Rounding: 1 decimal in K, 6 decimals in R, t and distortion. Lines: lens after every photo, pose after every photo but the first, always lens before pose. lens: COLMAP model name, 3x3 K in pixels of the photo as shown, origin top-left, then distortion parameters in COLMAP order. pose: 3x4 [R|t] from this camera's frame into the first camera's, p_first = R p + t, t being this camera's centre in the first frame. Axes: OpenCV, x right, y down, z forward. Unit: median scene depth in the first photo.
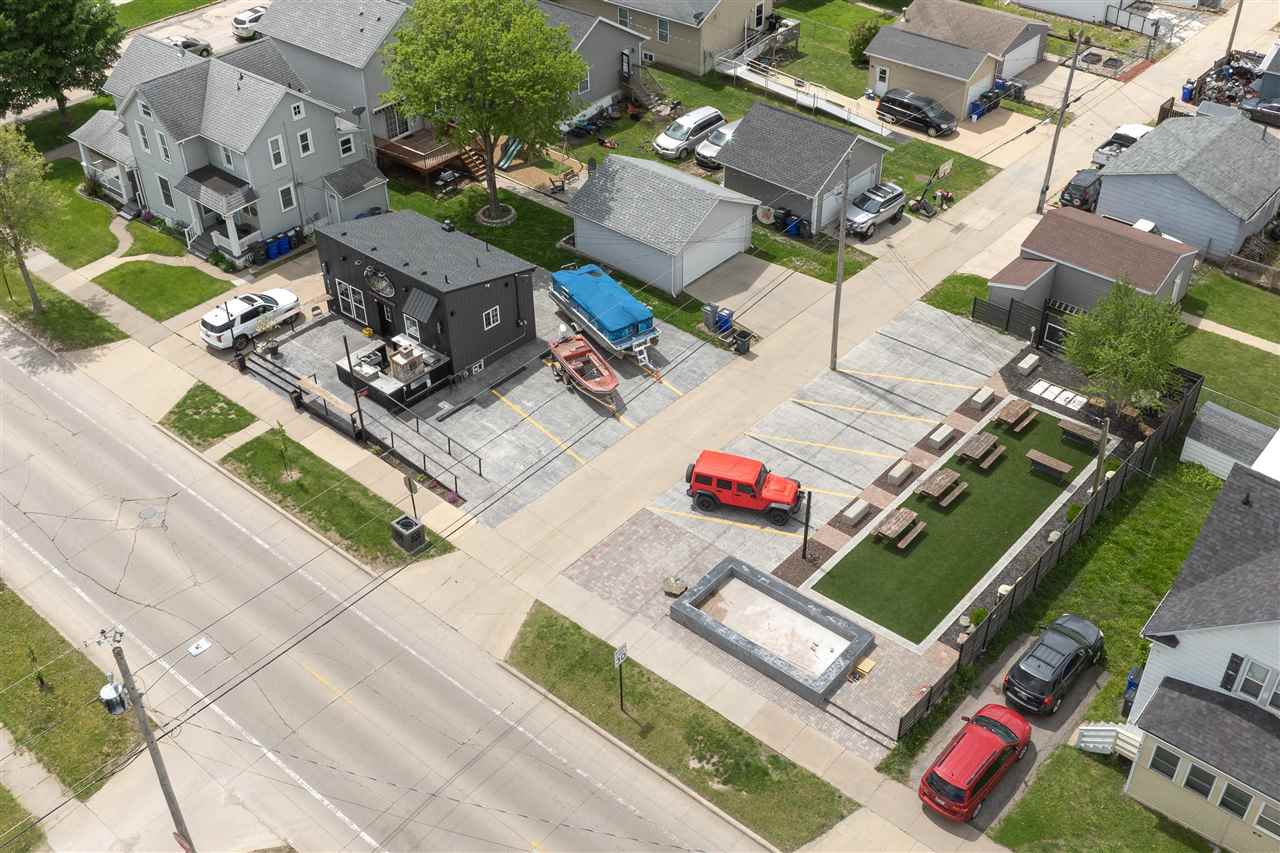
lens RADIAL K [[1275.4, 0, 640.0], [0, 1275.4, 426.5], [0, 0, 1]] dist [-0.024054, 0.000385]
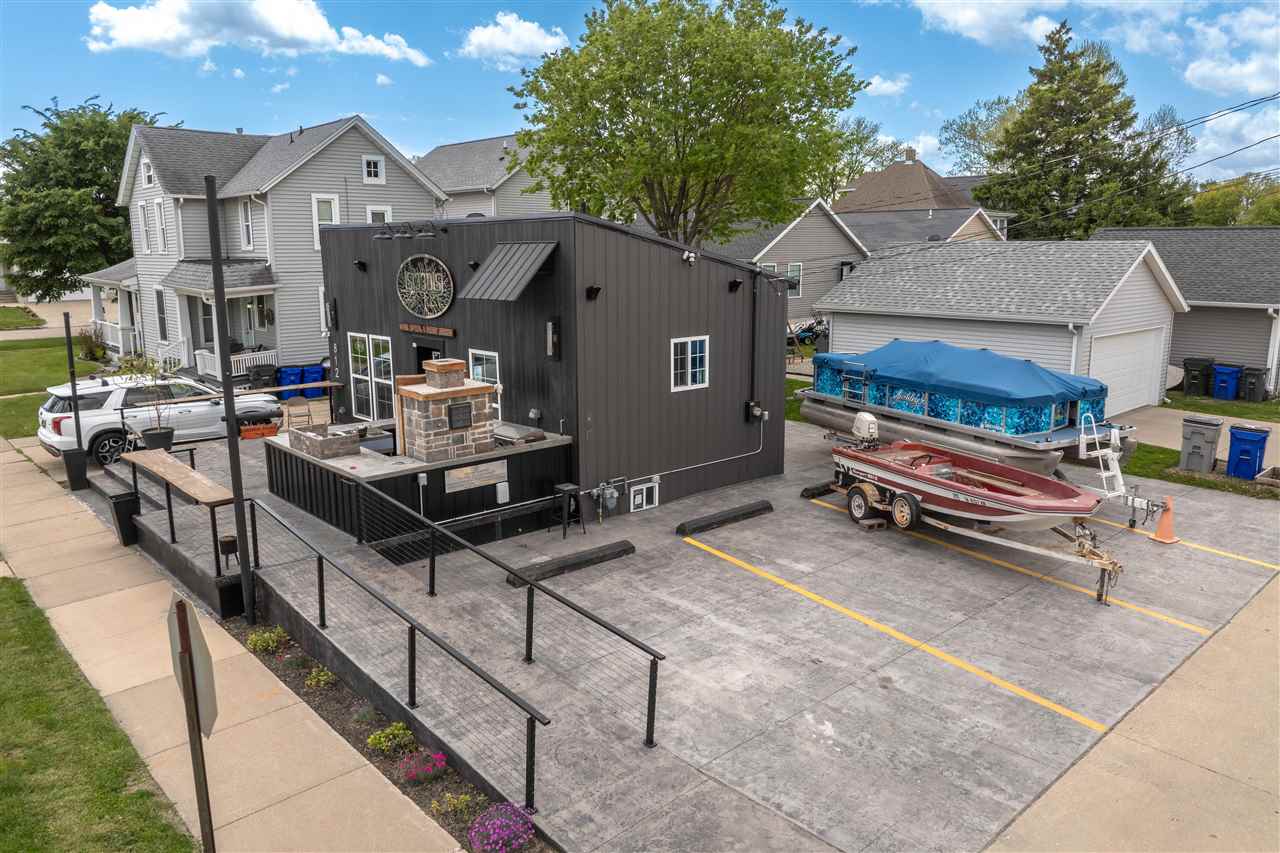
lens RADIAL K [[894.1, 0, 640.0], [0, 894.1, 426.5], [0, 0, 1]] dist [-0.032865, 0.001548]
pose [[0.994106, 0.029511, -0.104315, -0.109795], [-0.073021, 0.893488, -0.443110, 0.055629], [0.080128, 0.448116, 0.890377, 0.819390]]
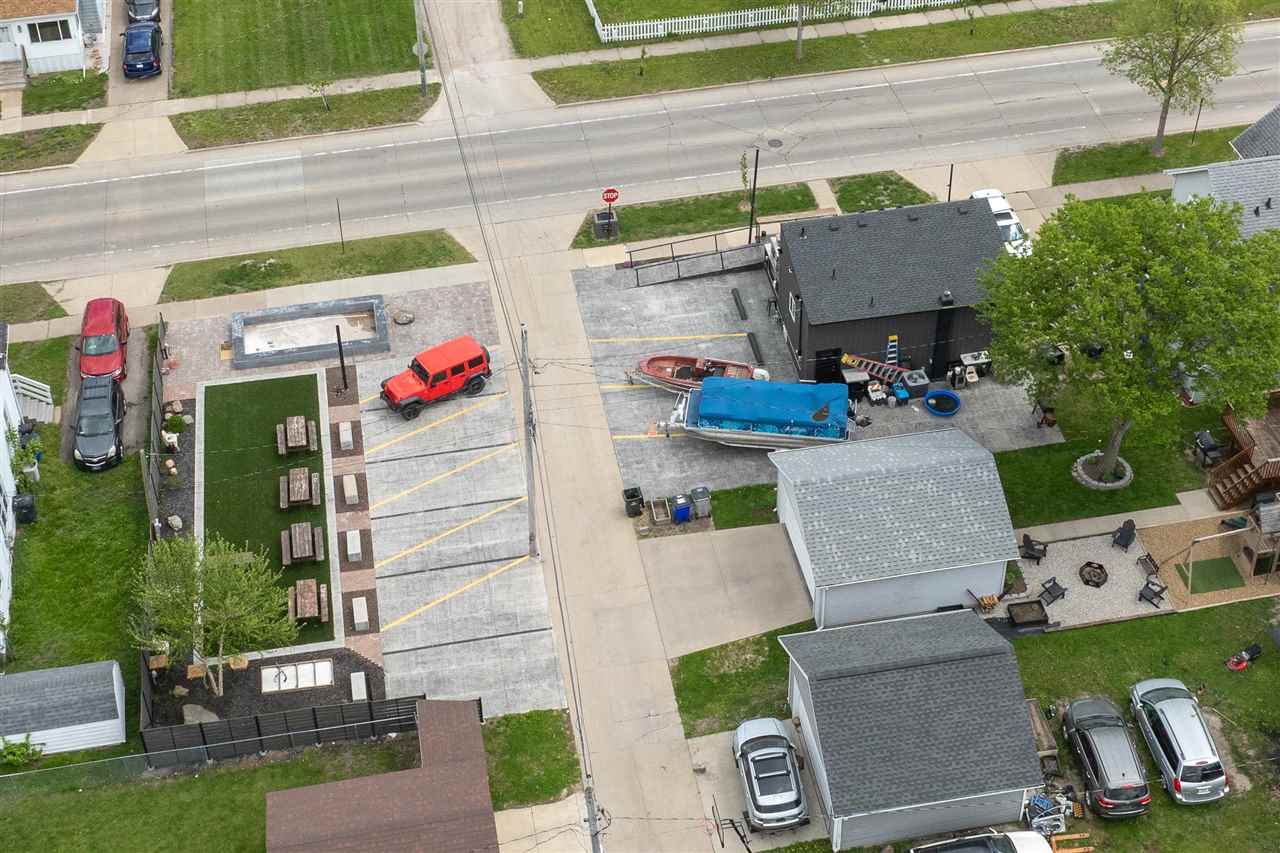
lens RADIAL K [[1857.6, 0, 640.0], [0, 1857.6, 426.5], [0, 0, 1]] dist [-0.000656, 0.036976]
pose [[-0.621949, 0.524567, -0.581385, 0.814191], [-0.464824, 0.350179, 0.813212, -1.150623], [0.630173, 0.776018, 0.026038, 1.027707]]
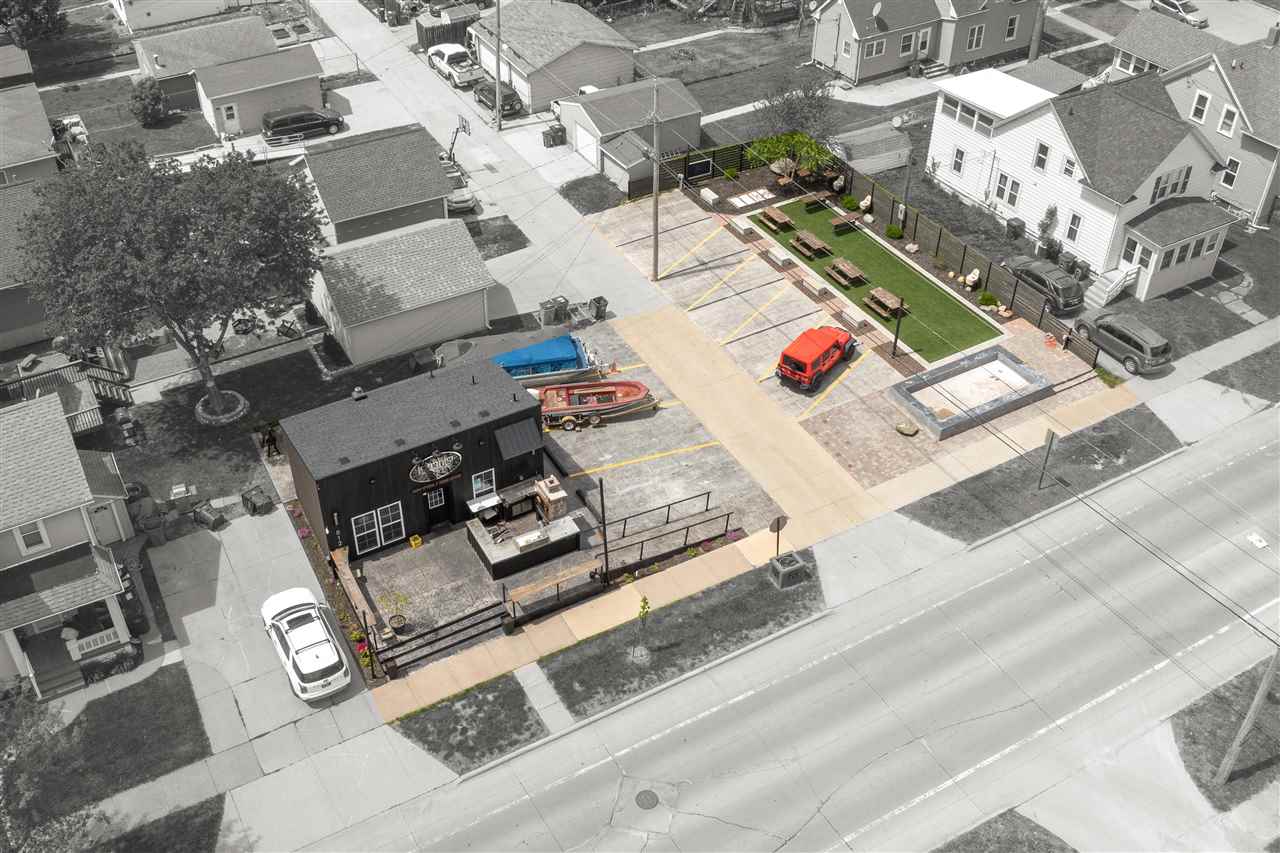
lens RADIAL K [[1248.3, 0, 587.6], [0, 1248.3, 385.9], [0, 0, 1]] dist [-0.029201, -0.010532]
pose [[0.359222, -0.557915, 0.748125, -0.789544], [0.579575, 0.761676, 0.289730, -0.349352], [-0.731473, 0.329517, 0.596964, 0.463466]]
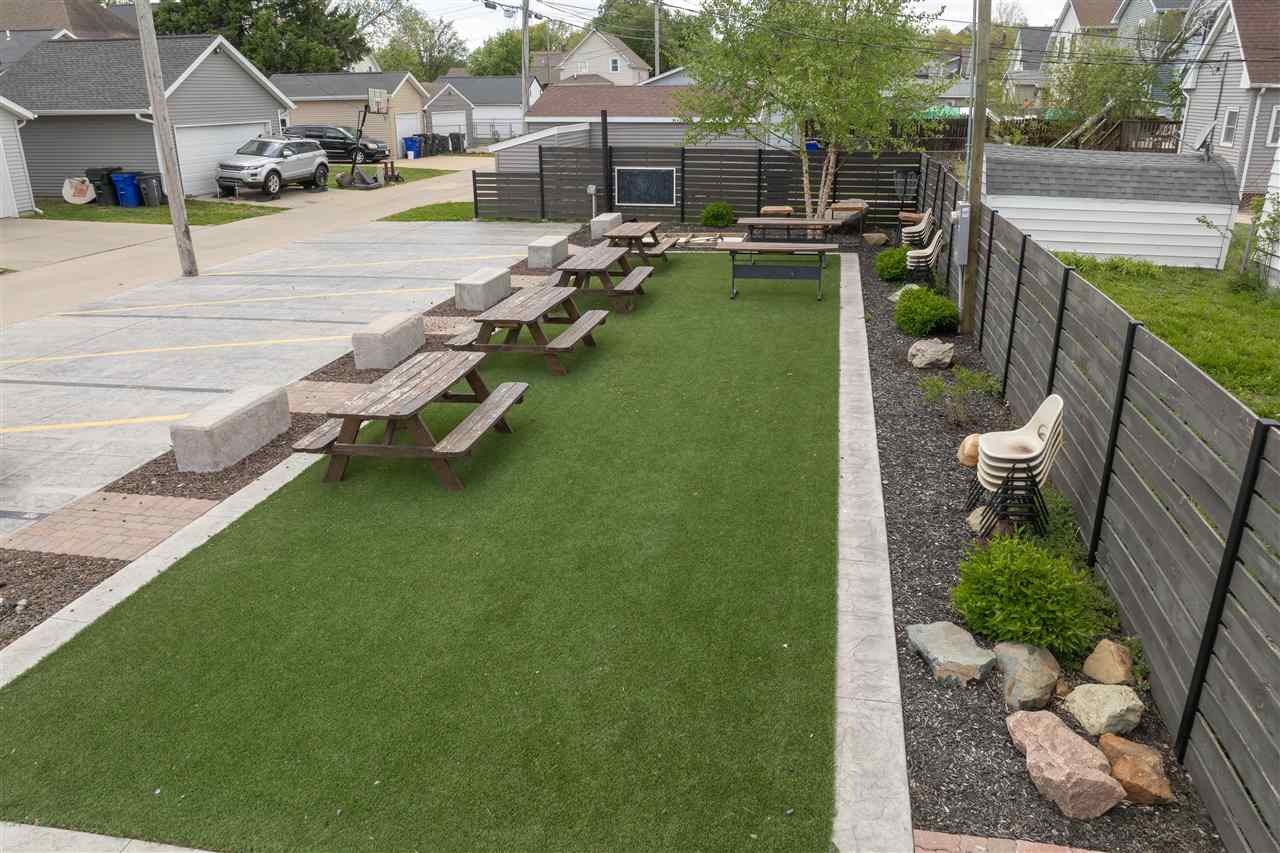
lens RADIAL K [[894.1, 0, 640.0], [0, 894.1, 426.5], [0, 0, 1]] dist [-0.032865, 0.001548]
pose [[0.868893, -0.168449, 0.465457, 0.146591], [0.301190, 0.926132, -0.227079, 0.118999], [-0.392823, 0.337498, 0.855444, 0.770090]]
